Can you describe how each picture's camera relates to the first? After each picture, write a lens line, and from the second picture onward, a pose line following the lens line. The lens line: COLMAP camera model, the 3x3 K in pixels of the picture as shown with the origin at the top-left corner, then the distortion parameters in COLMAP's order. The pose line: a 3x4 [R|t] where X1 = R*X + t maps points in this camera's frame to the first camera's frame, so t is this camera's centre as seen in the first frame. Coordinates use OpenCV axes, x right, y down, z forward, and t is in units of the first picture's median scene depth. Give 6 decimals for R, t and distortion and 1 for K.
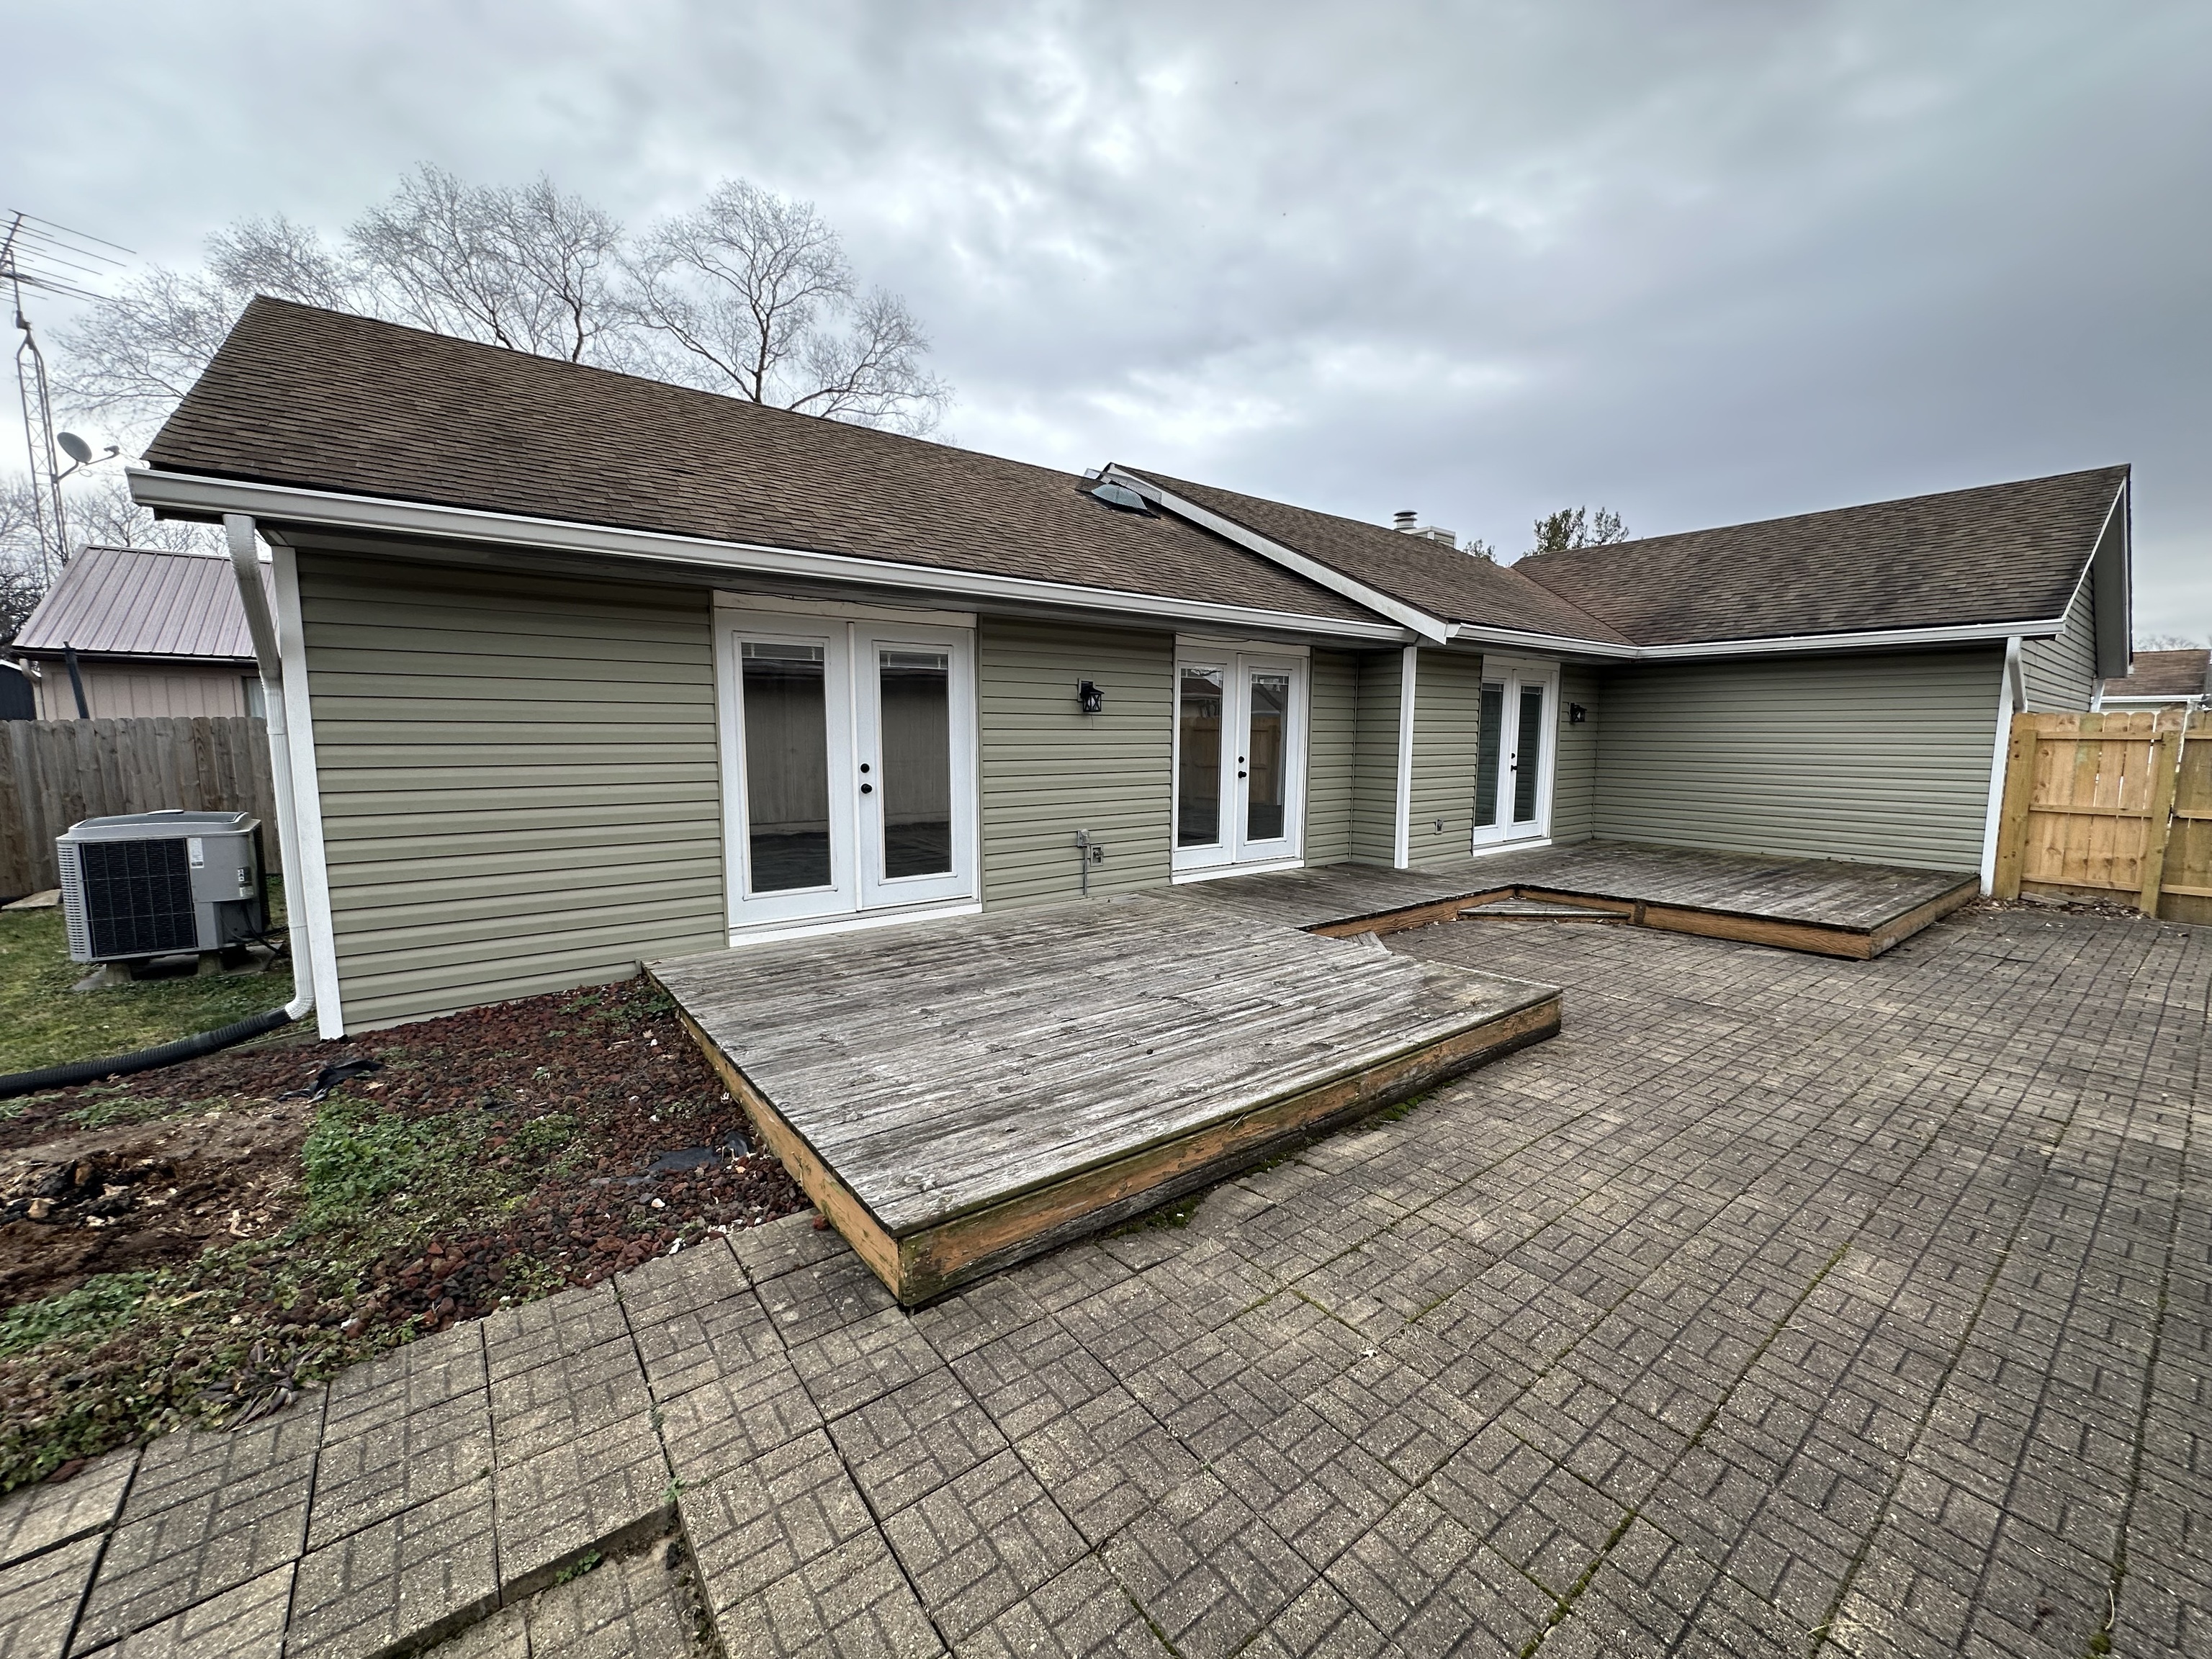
lens RADIAL K [[880.2, 0, 1105.9], [0, 880.2, 828.6], [0, 0, 1]] dist [-0.002161, 0.000476]
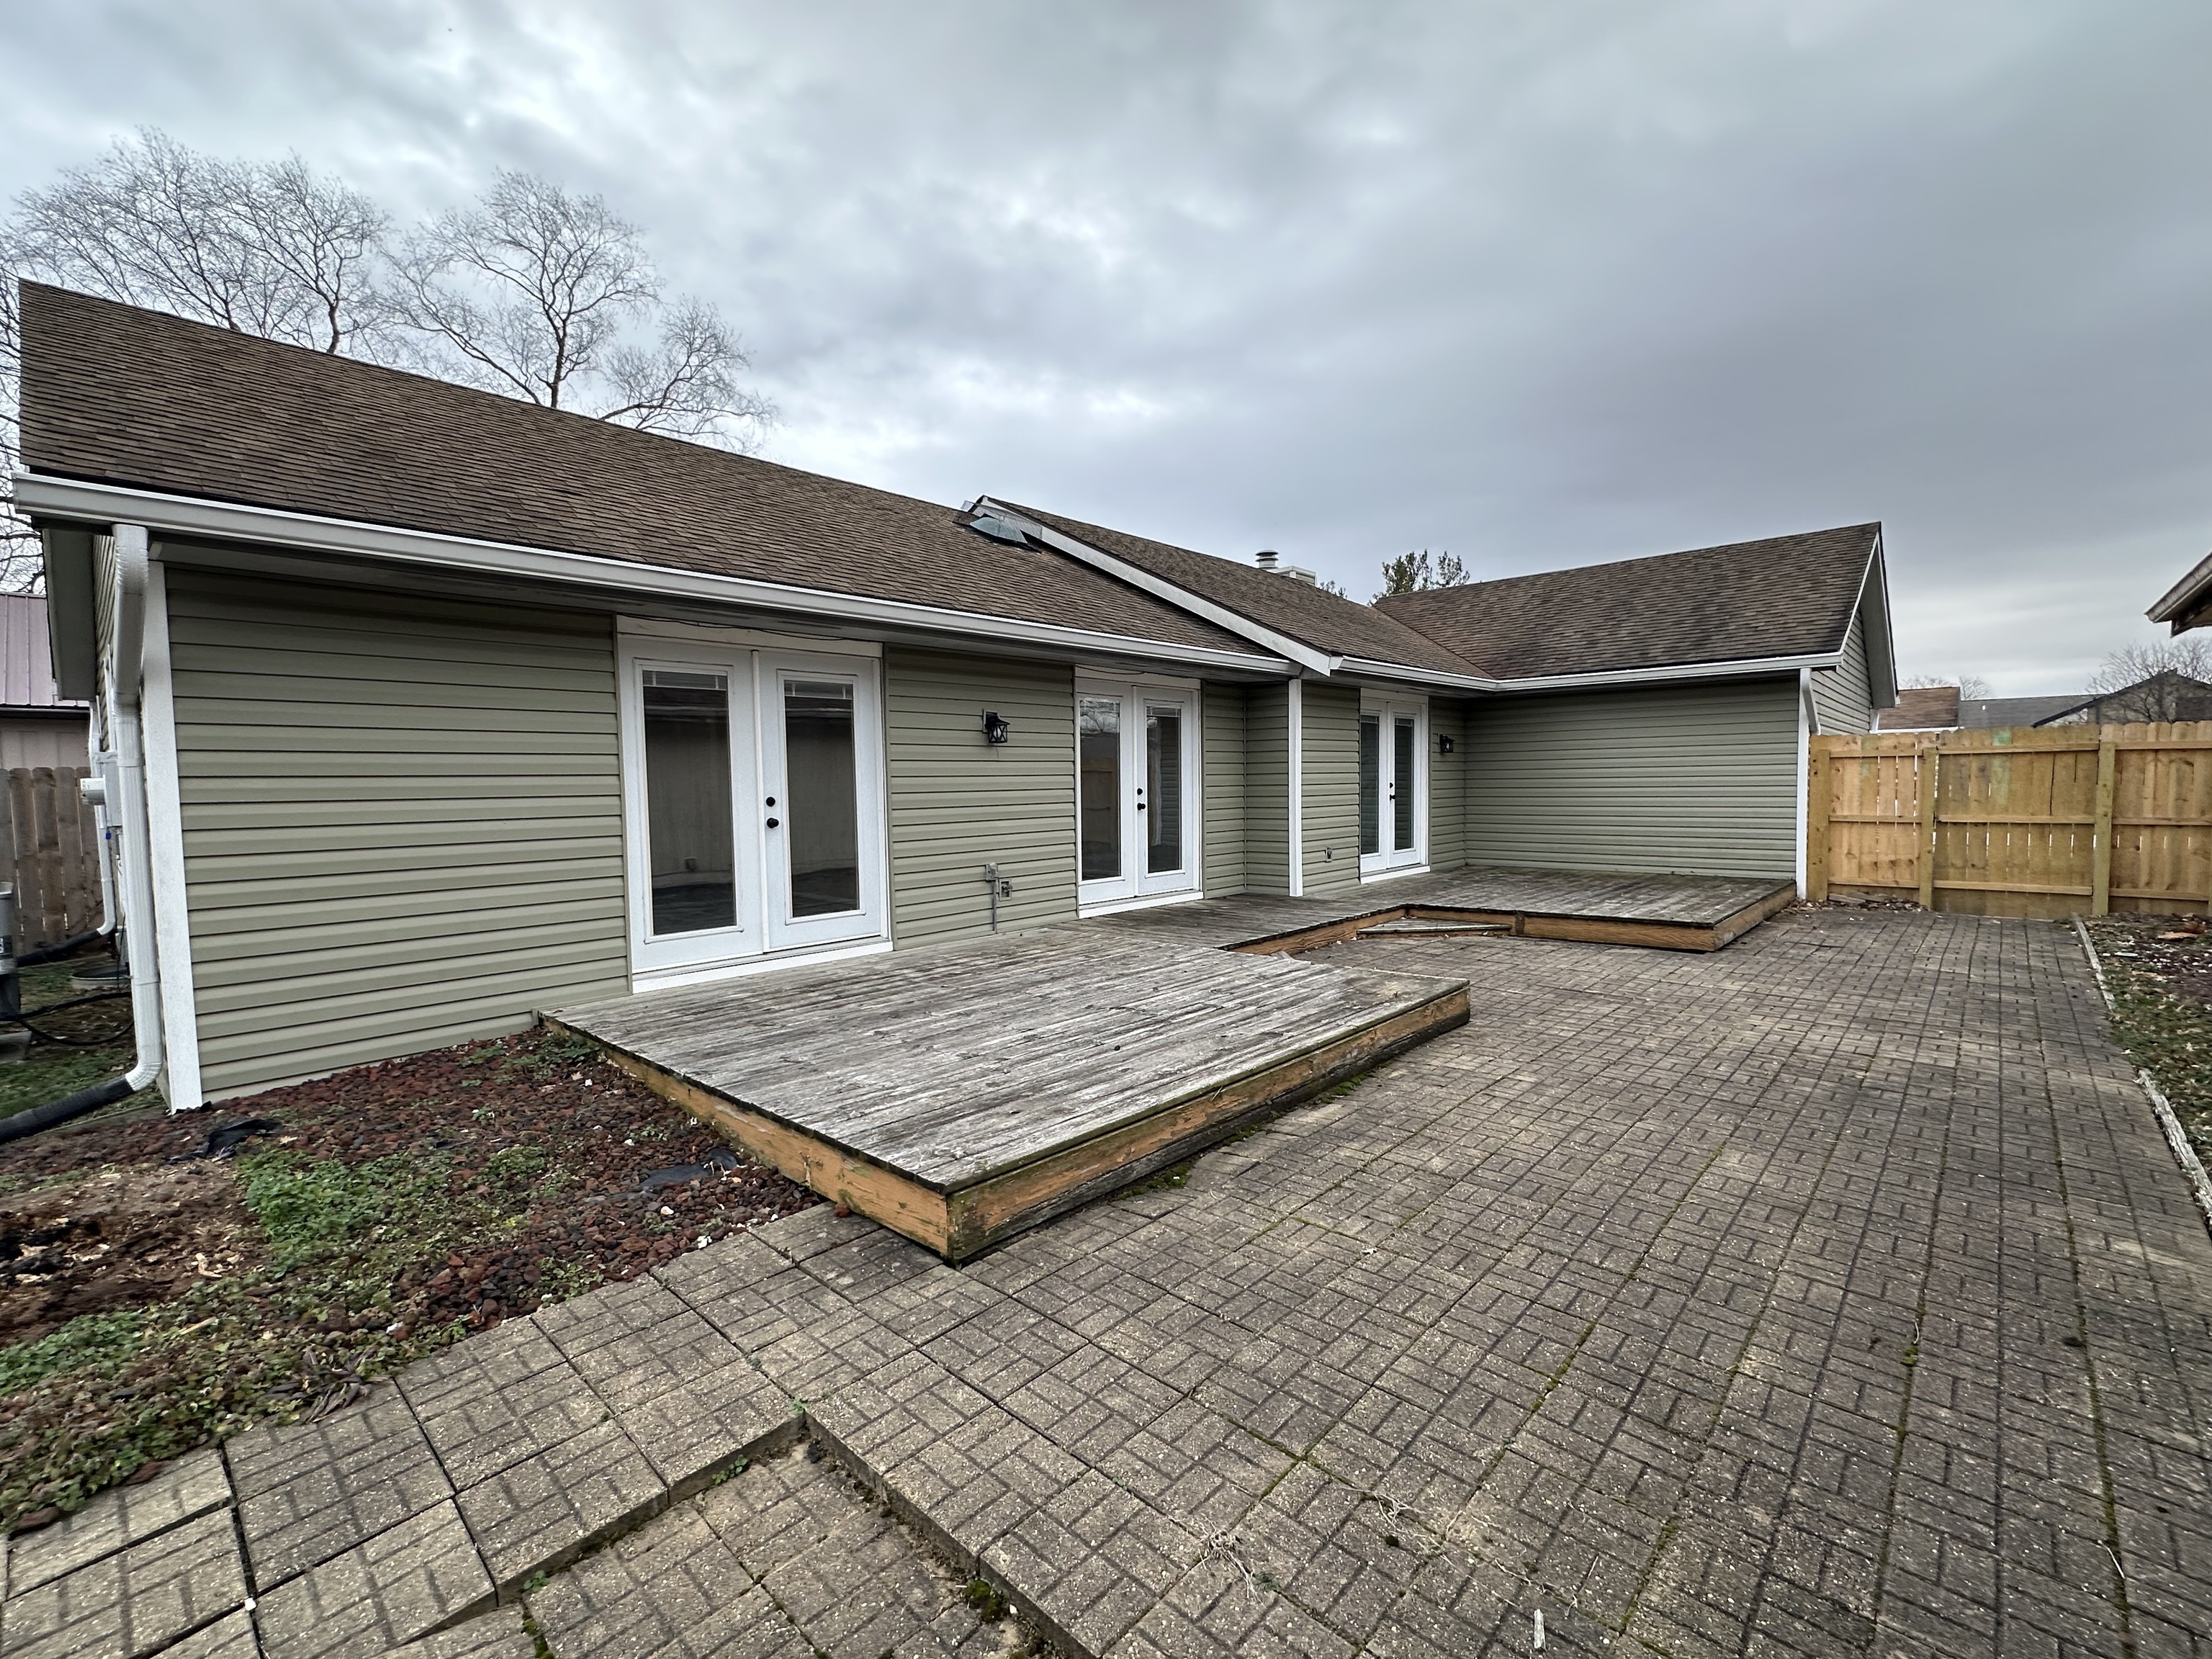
lens RADIAL K [[961.1, 0, 1106.0], [0, 961.1, 829.5], [0, 0, 1]] dist [-0.000729, -0.000676]
pose [[0.986277, -0.028016, 0.162707, -0.121308], [0.037863, 0.997614, -0.057736, 0.050563], [-0.160701, 0.063105, 0.984984, -0.119818]]
